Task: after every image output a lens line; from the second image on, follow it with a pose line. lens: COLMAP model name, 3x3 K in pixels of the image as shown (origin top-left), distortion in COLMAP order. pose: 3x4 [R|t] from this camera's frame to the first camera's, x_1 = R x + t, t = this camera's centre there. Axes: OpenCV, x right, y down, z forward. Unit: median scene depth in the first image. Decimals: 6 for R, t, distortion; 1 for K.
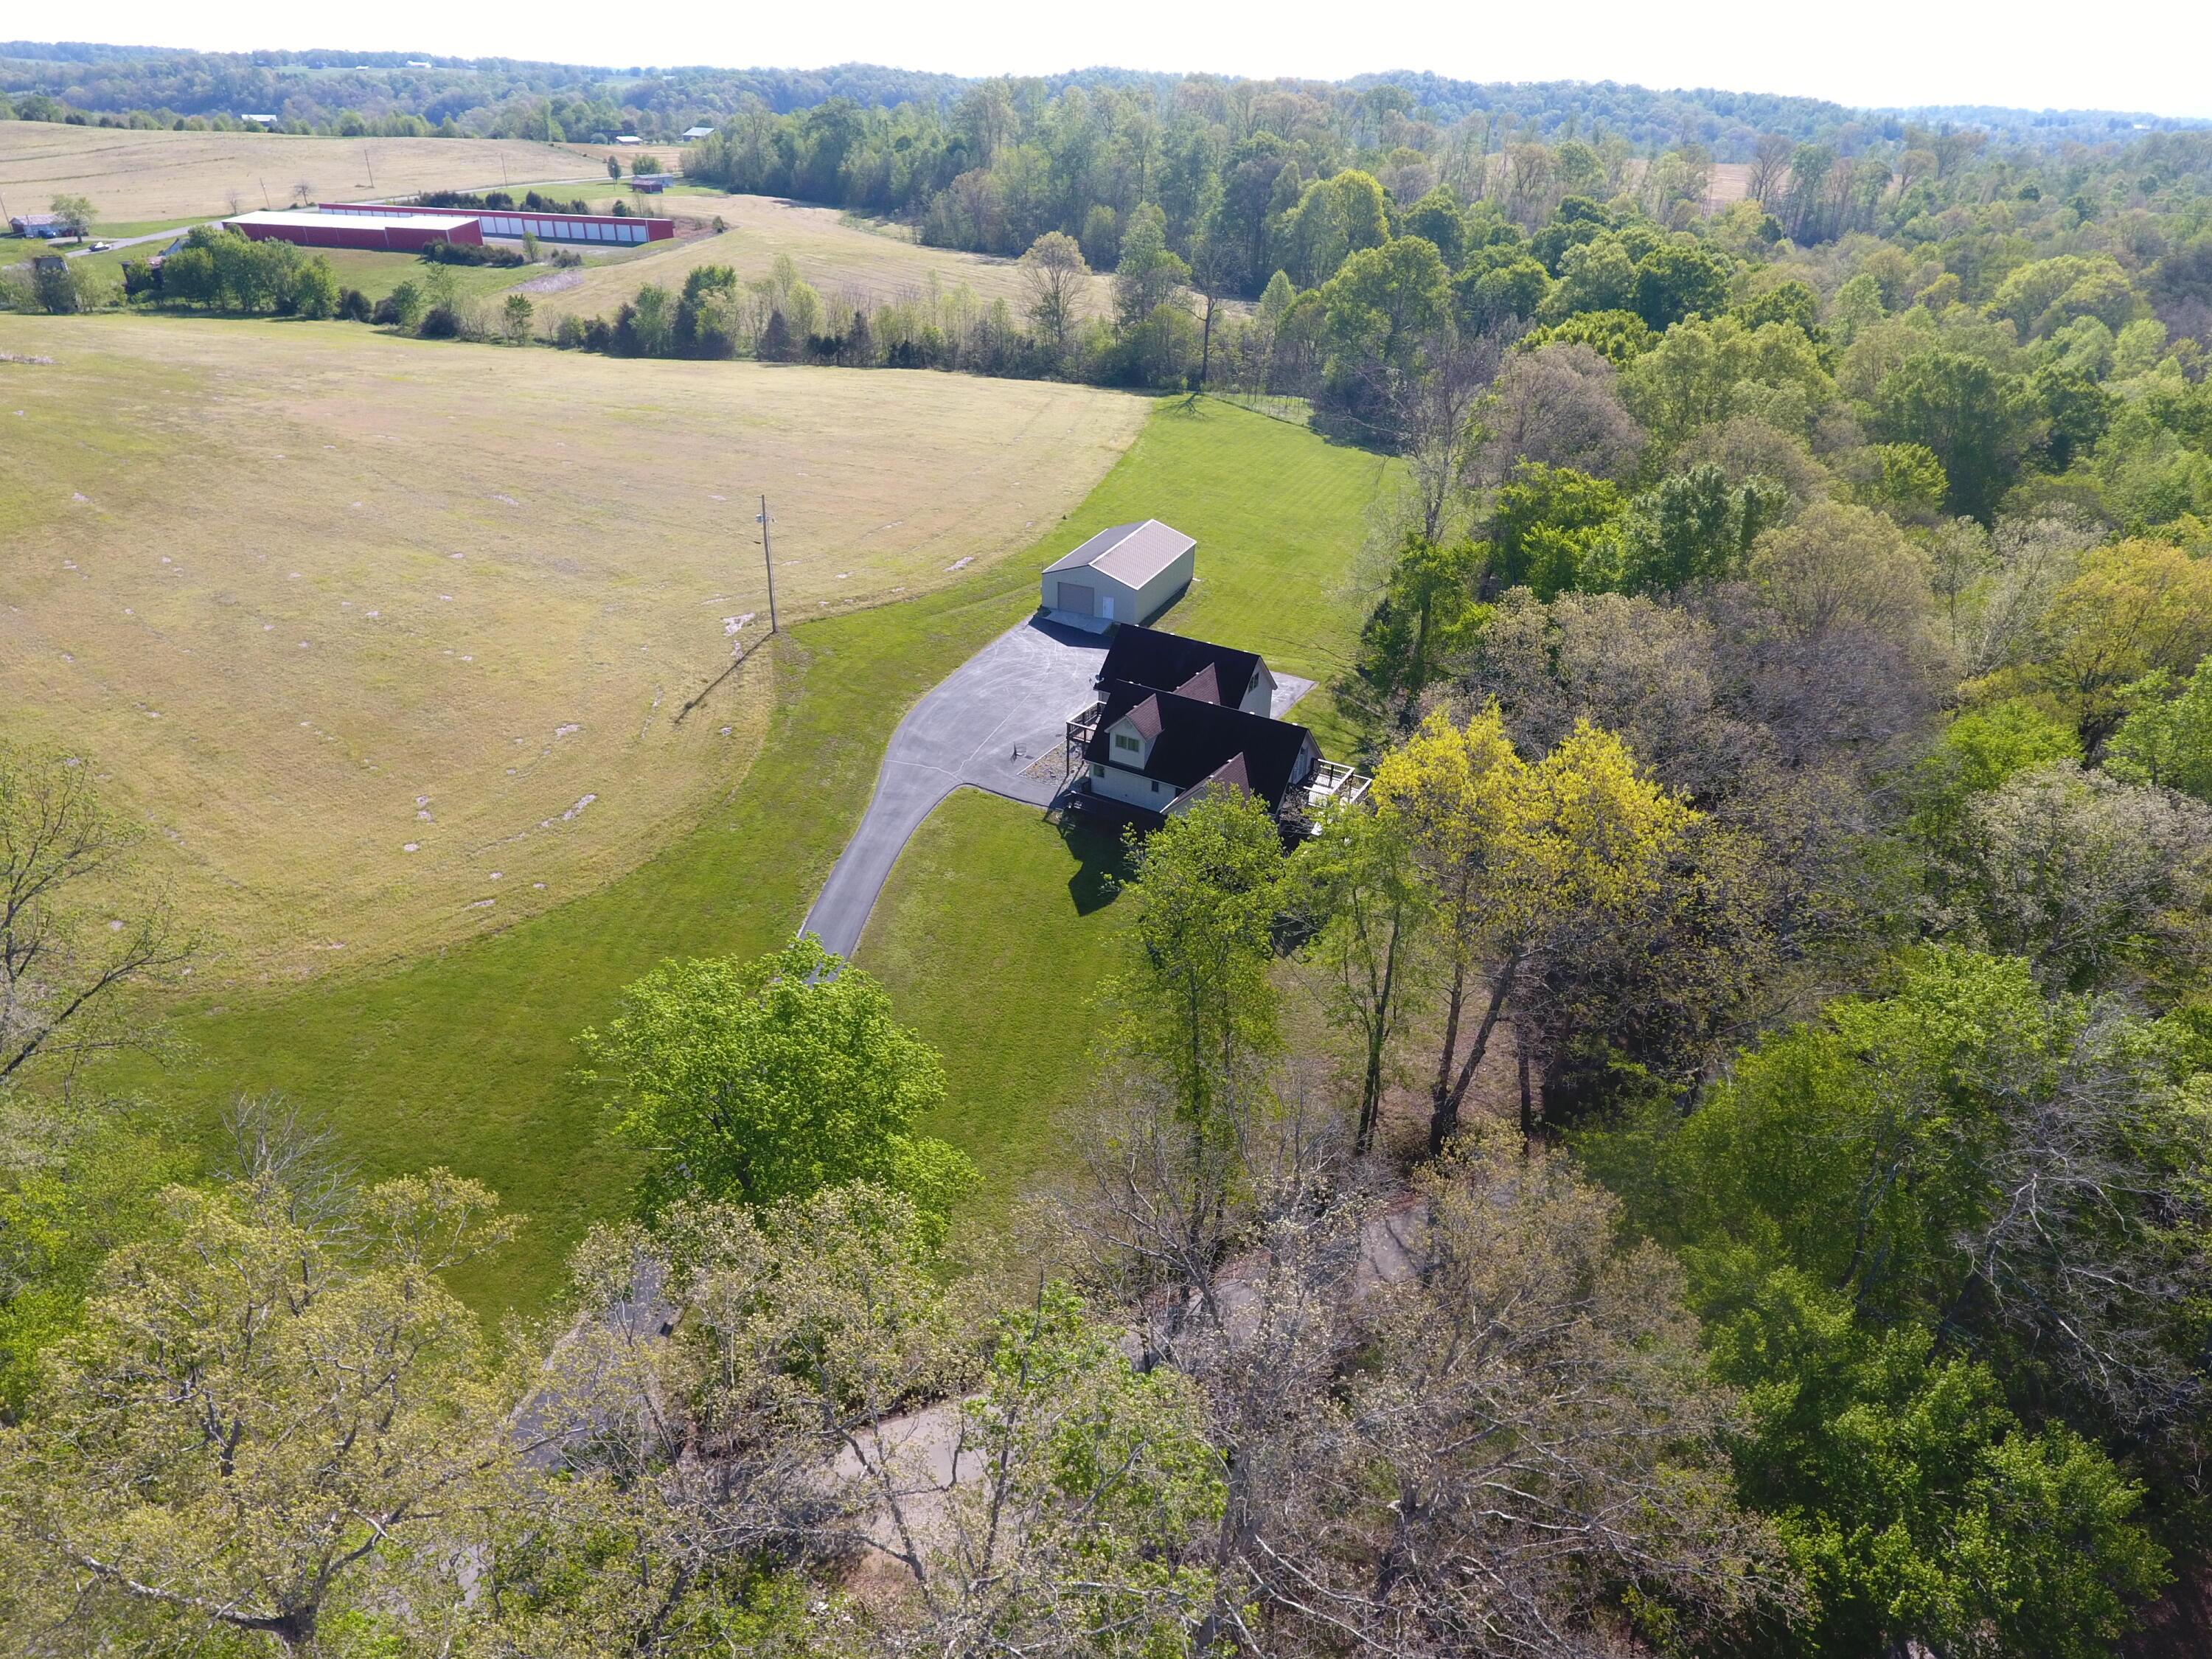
lens RADIAL K [[1284.1, 0, 1106.0], [0, 1284.1, 829.5], [0, 0, 1]] dist [-0.003315, -0.000908]
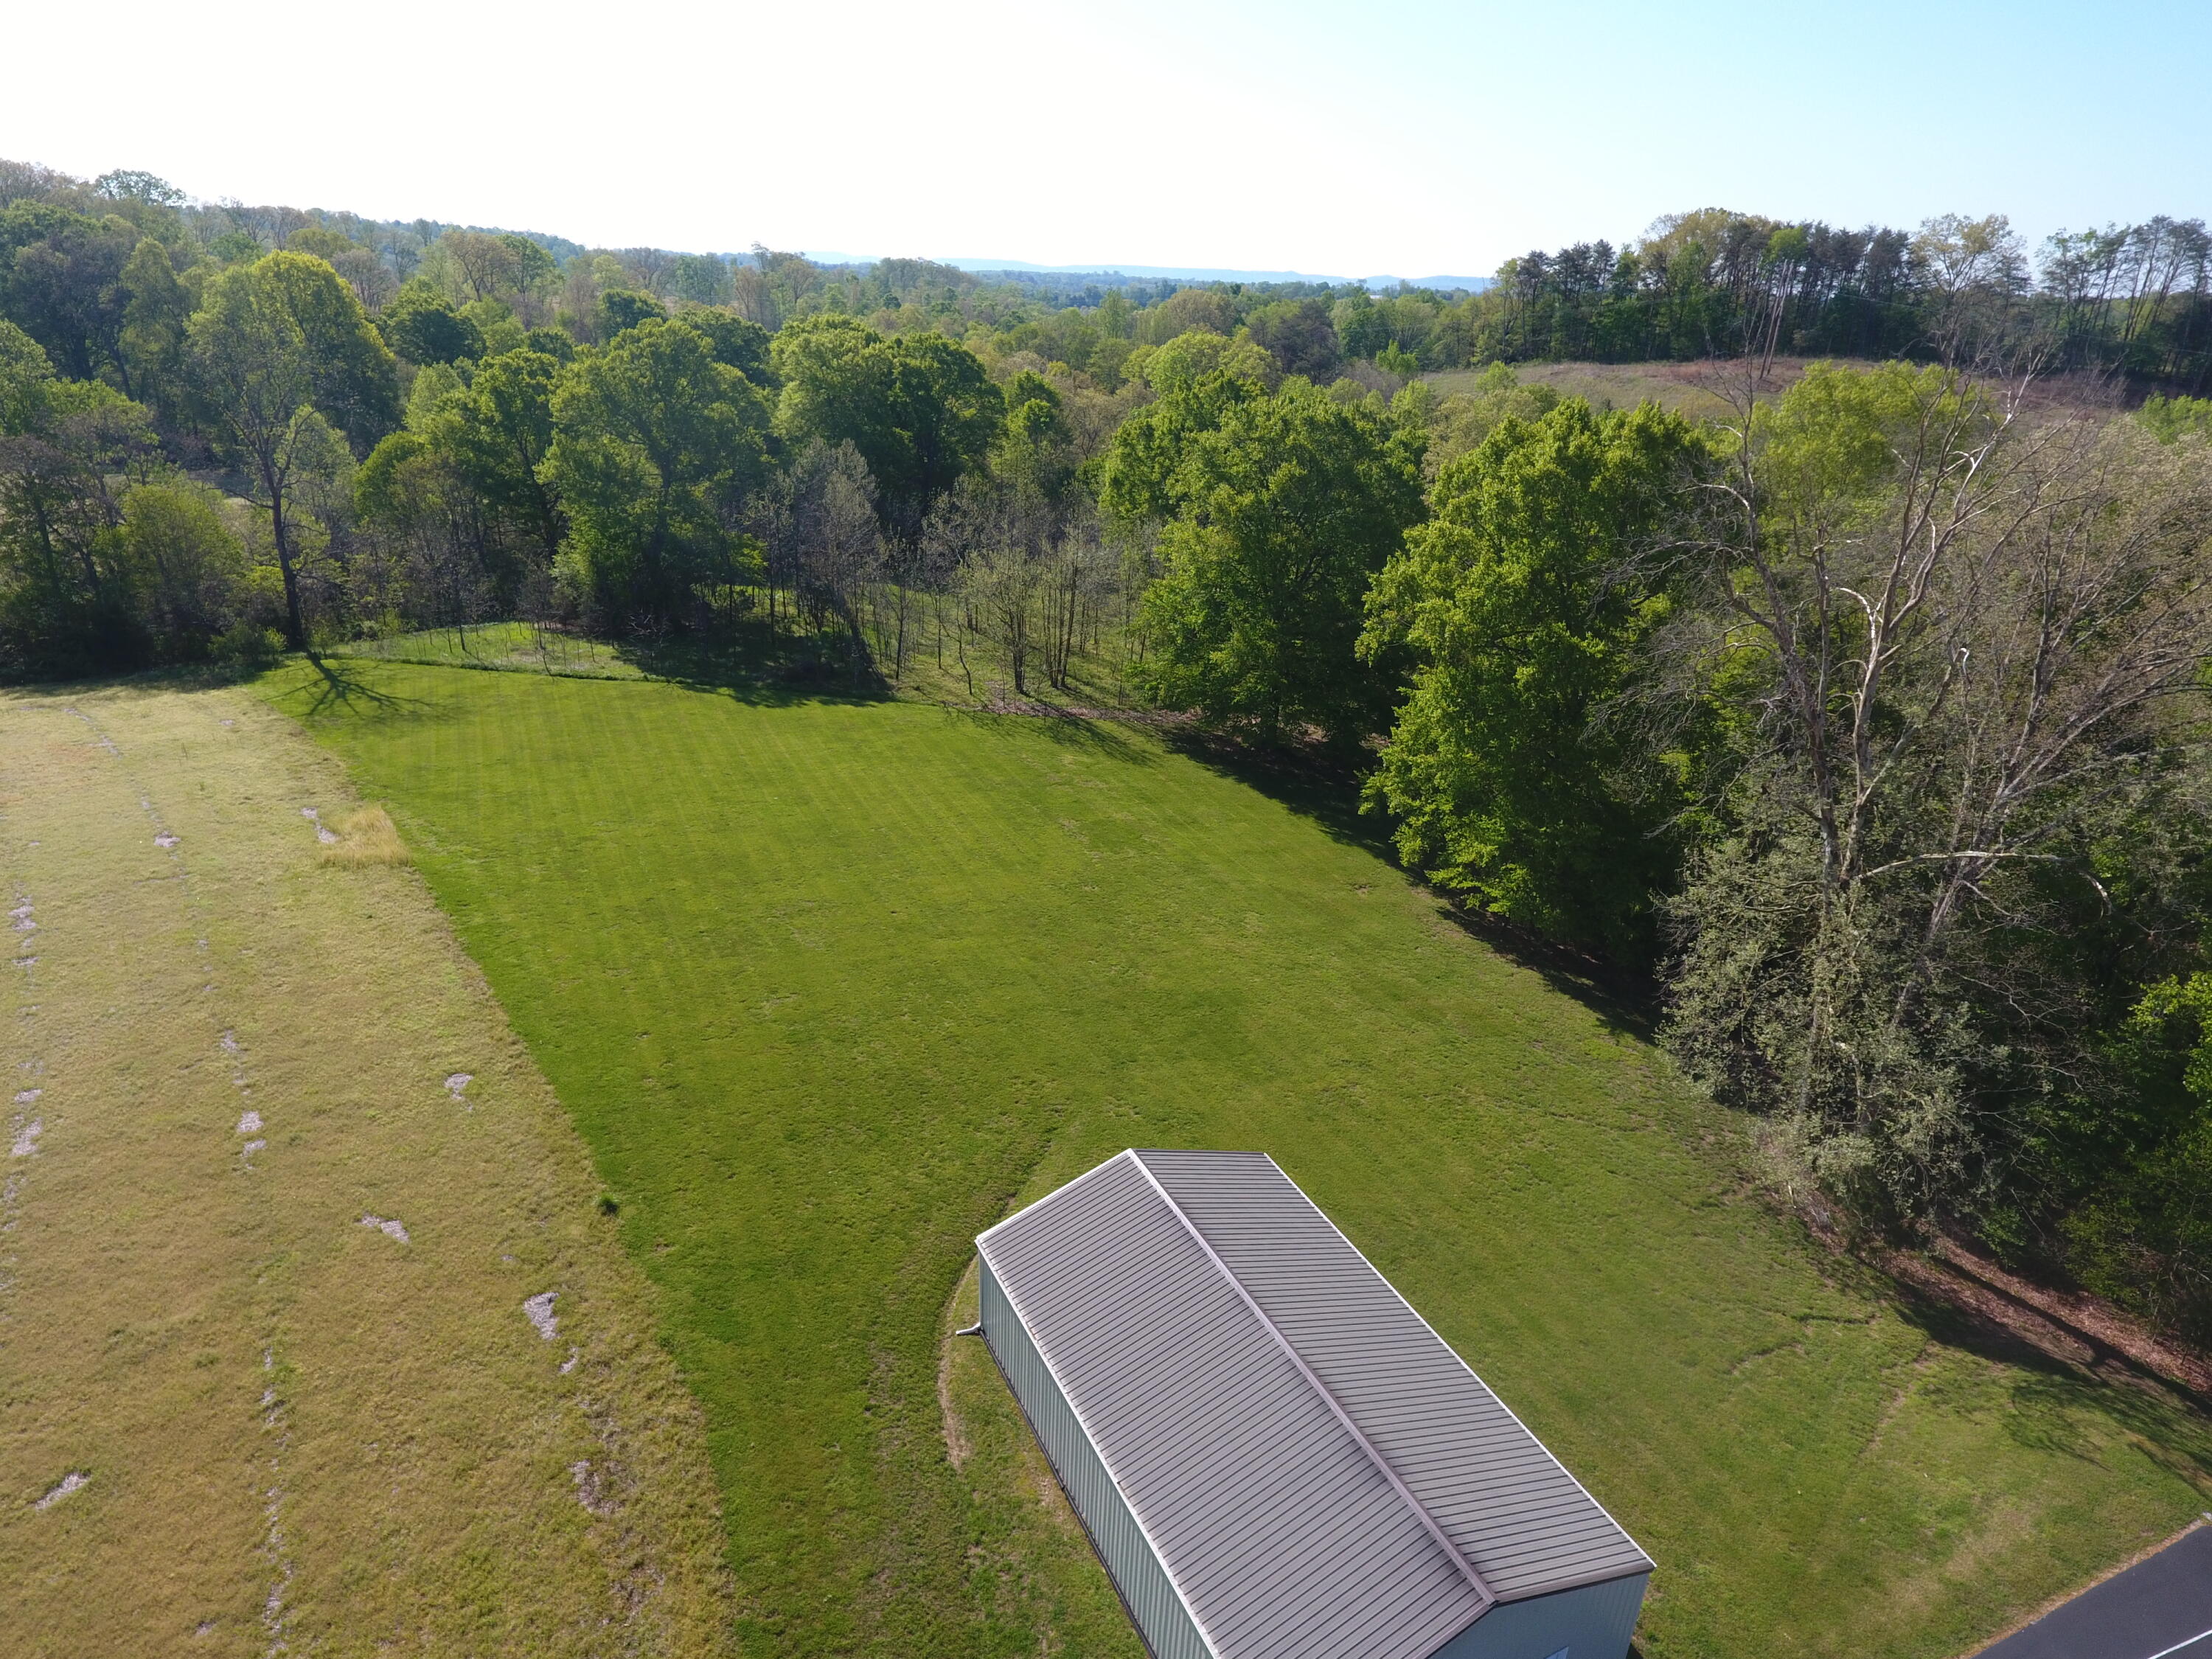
lens RADIAL K [[1284.1, 0, 1106.0], [0, 1284.1, 829.5], [0, 0, 1]] dist [-0.003315, -0.000908]
pose [[0.647988, -0.299645, 0.700232, -0.081241], [0.361819, 0.930105, 0.063189, -0.188002], [-0.670223, 0.212412, 0.711113, 0.444013]]
